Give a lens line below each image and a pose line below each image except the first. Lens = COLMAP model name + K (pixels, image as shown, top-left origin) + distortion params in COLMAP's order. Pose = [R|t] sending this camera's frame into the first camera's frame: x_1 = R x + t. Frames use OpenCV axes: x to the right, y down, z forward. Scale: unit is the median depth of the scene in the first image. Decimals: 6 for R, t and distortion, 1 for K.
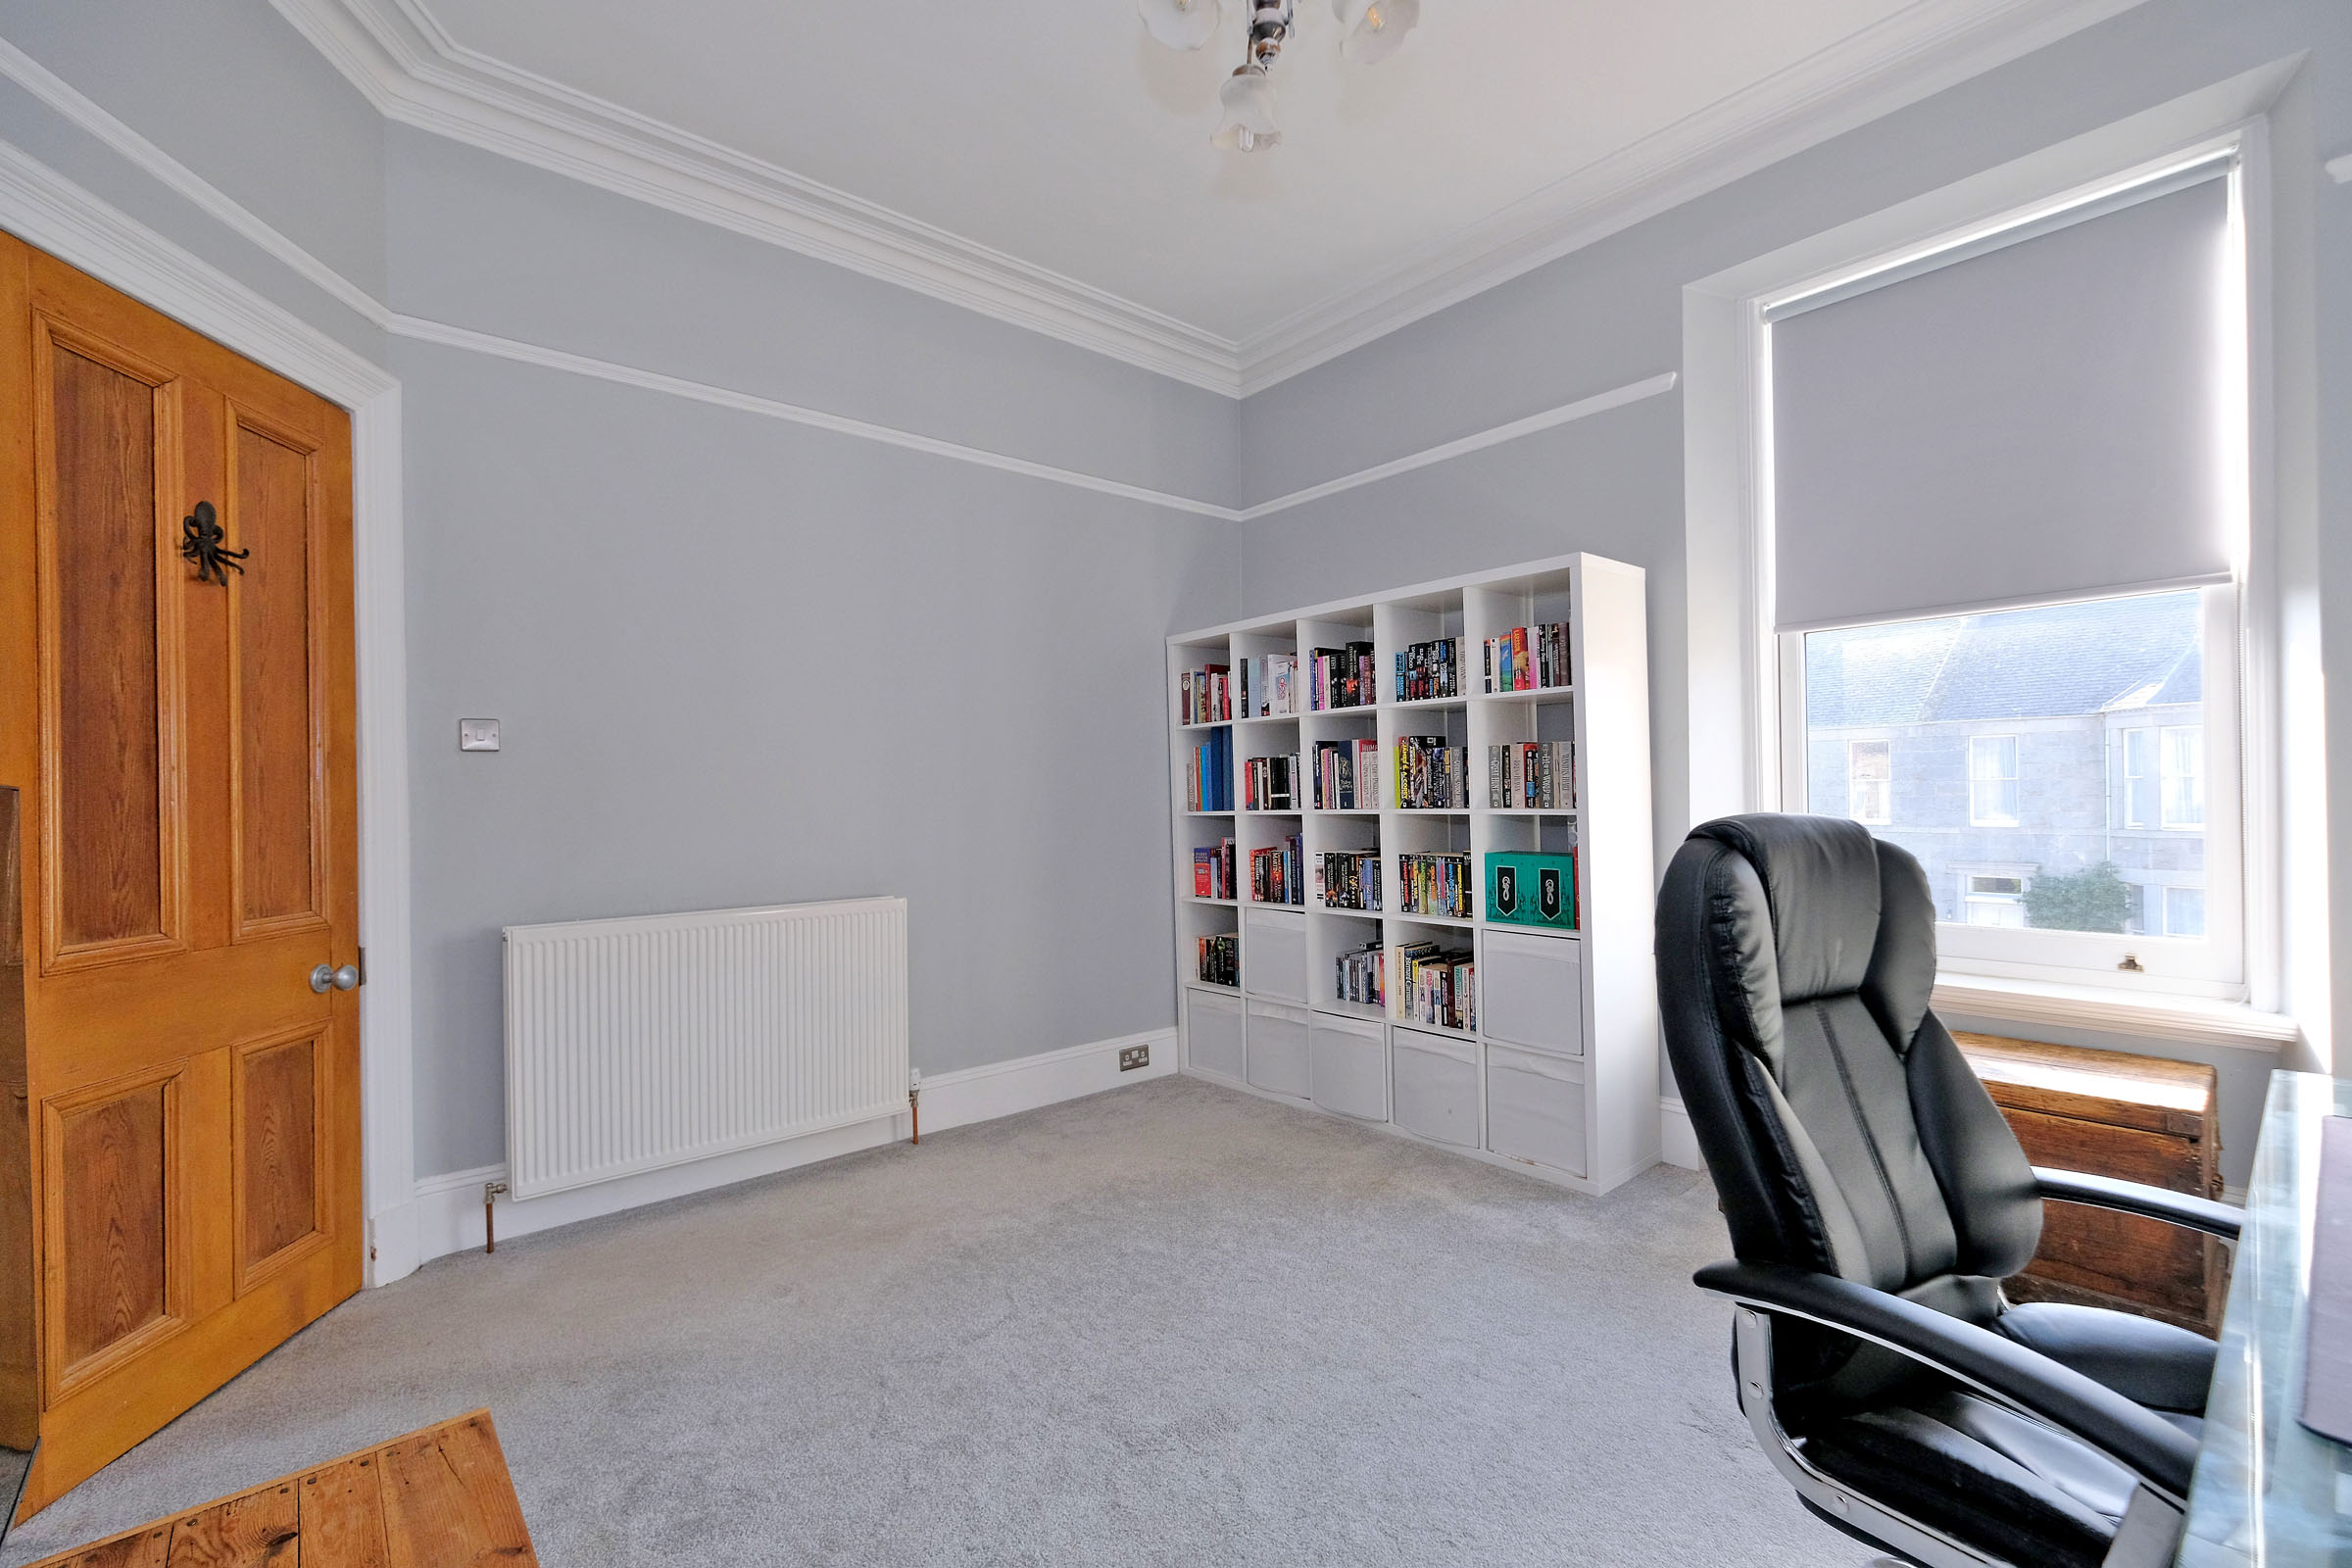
lens RADIAL K [[1006.0, 0, 1181.3], [0, 1006.0, 787.8], [0, 0, 1]] dist [-0.000344, 0.000159]
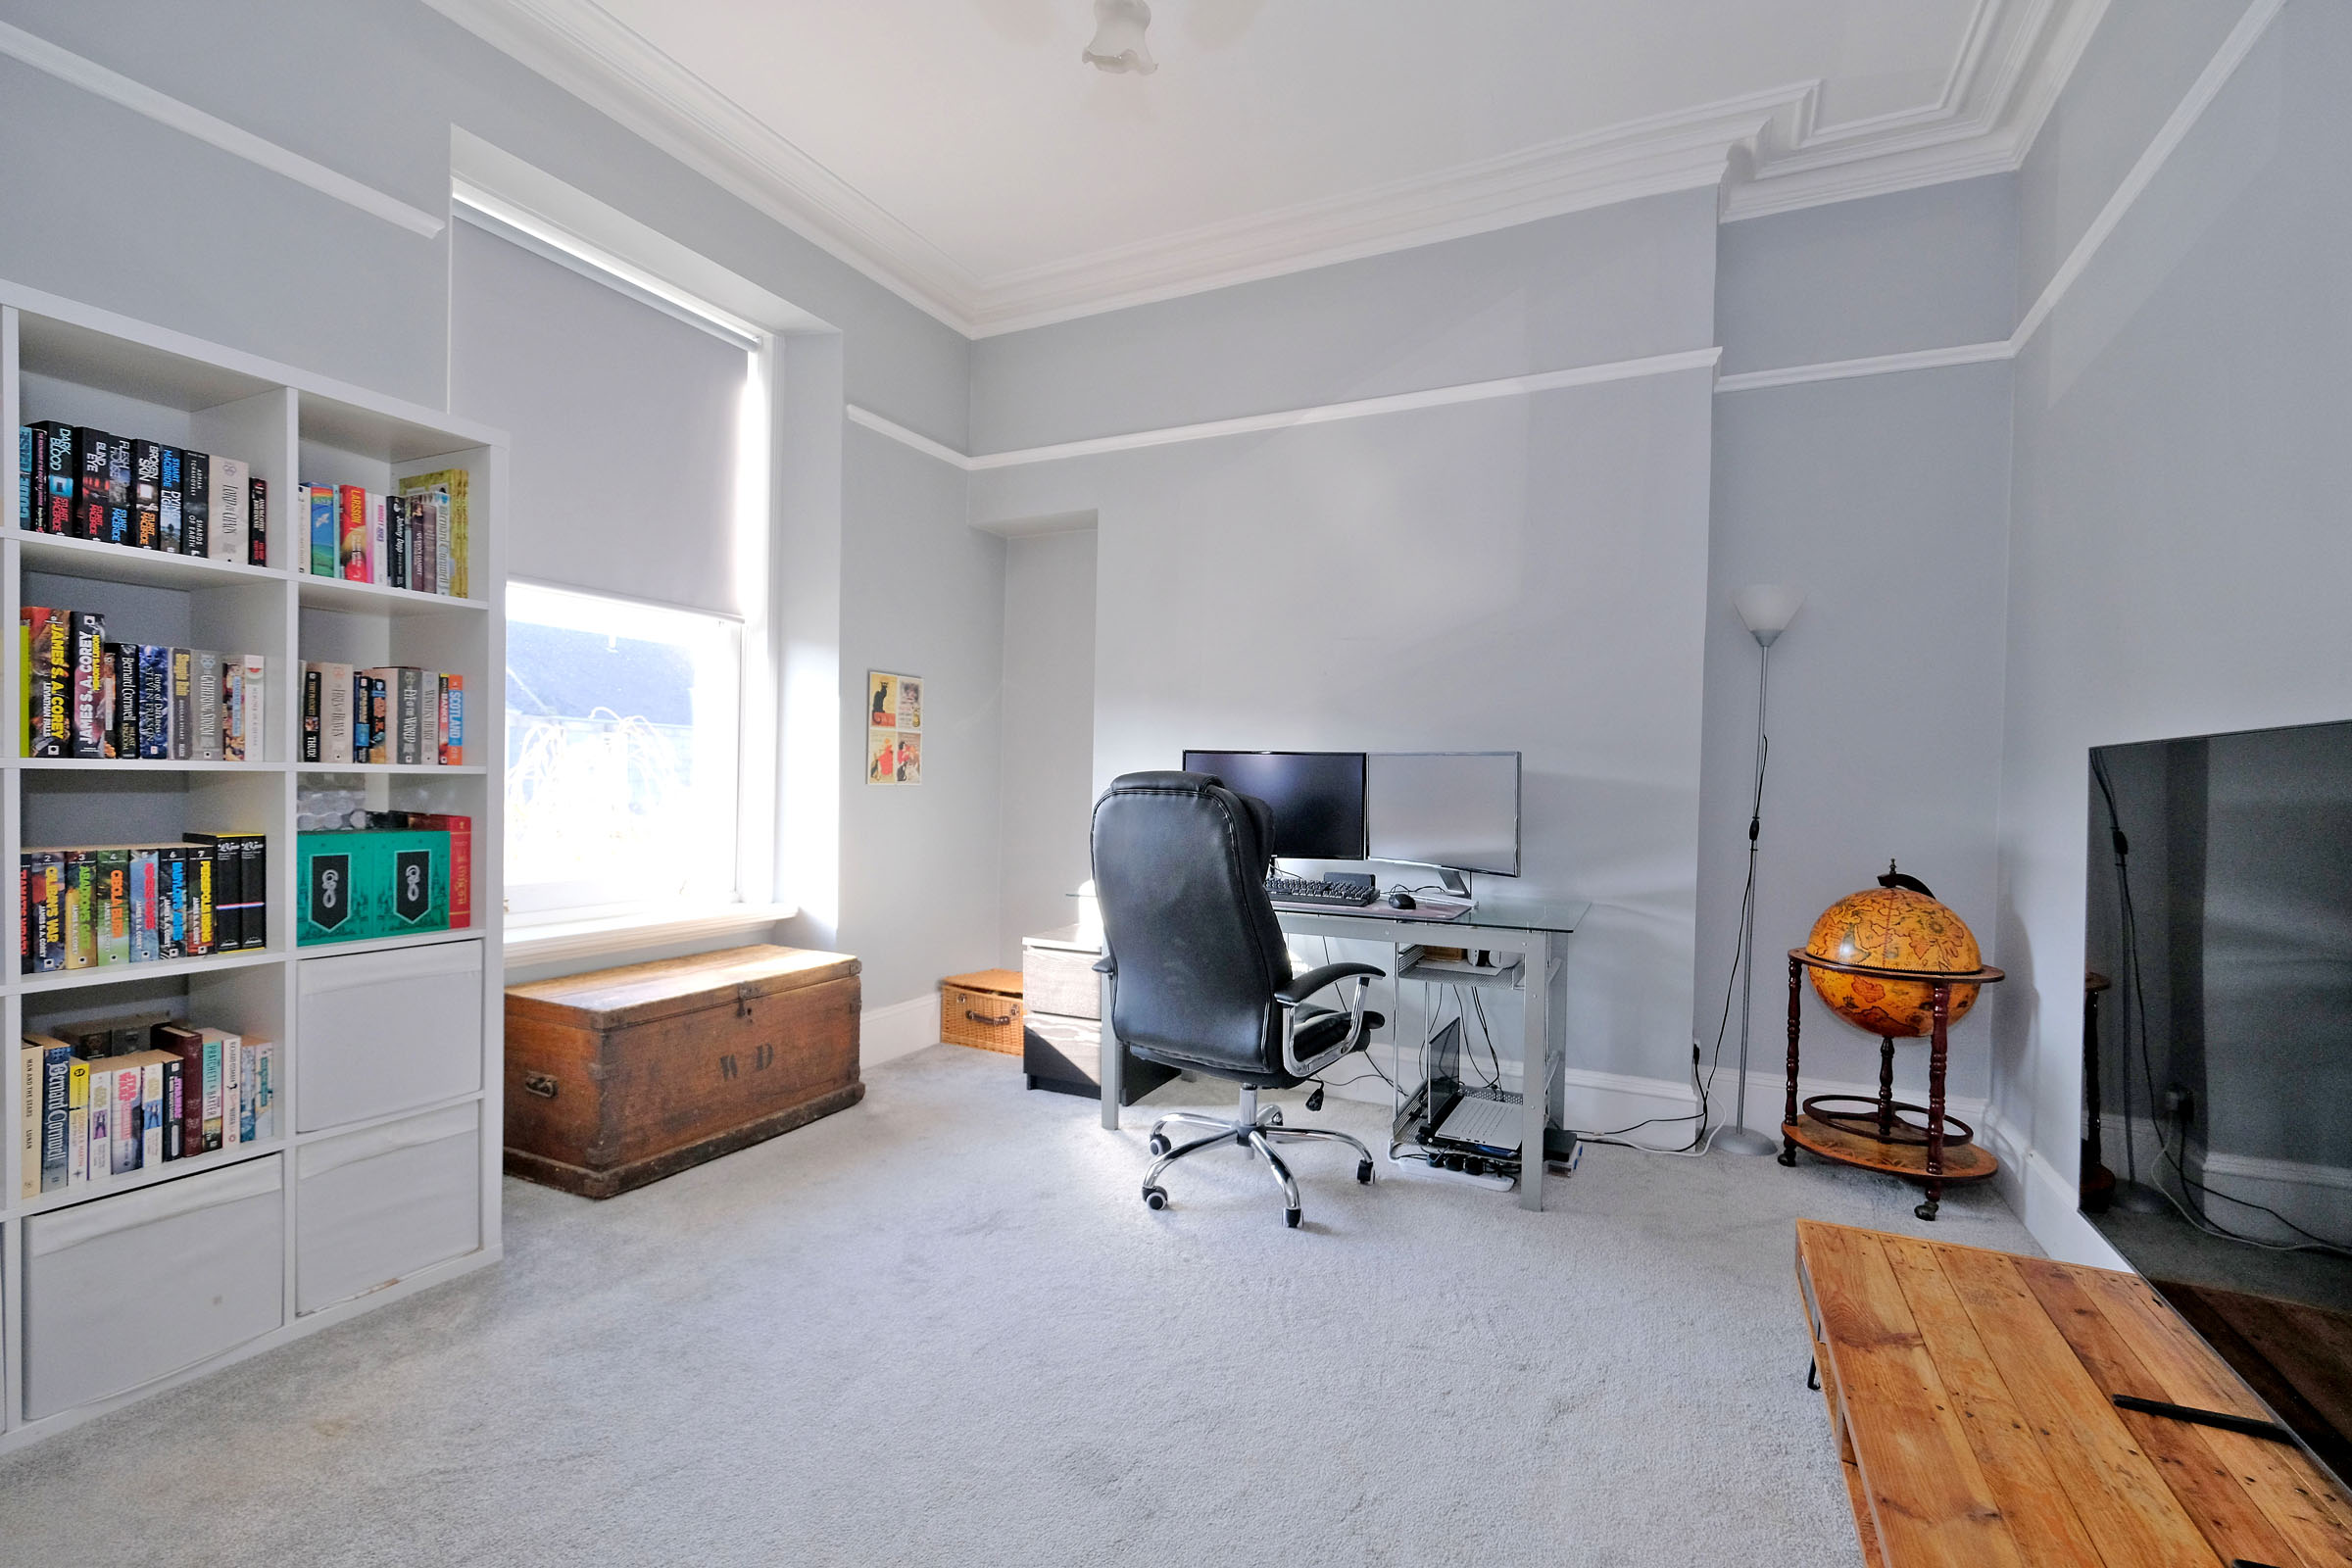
lens RADIAL K [[1006.0, 0, 1181.3], [0, 1006.0, 787.8], [0, 0, 1]] dist [-0.000344, 0.000159]
pose [[-0.366381, -0.001291, 0.930464, -0.458275], [-0.021366, 0.999747, -0.007026, 0.028794], [-0.930220, -0.022455, -0.366316, 0.721376]]
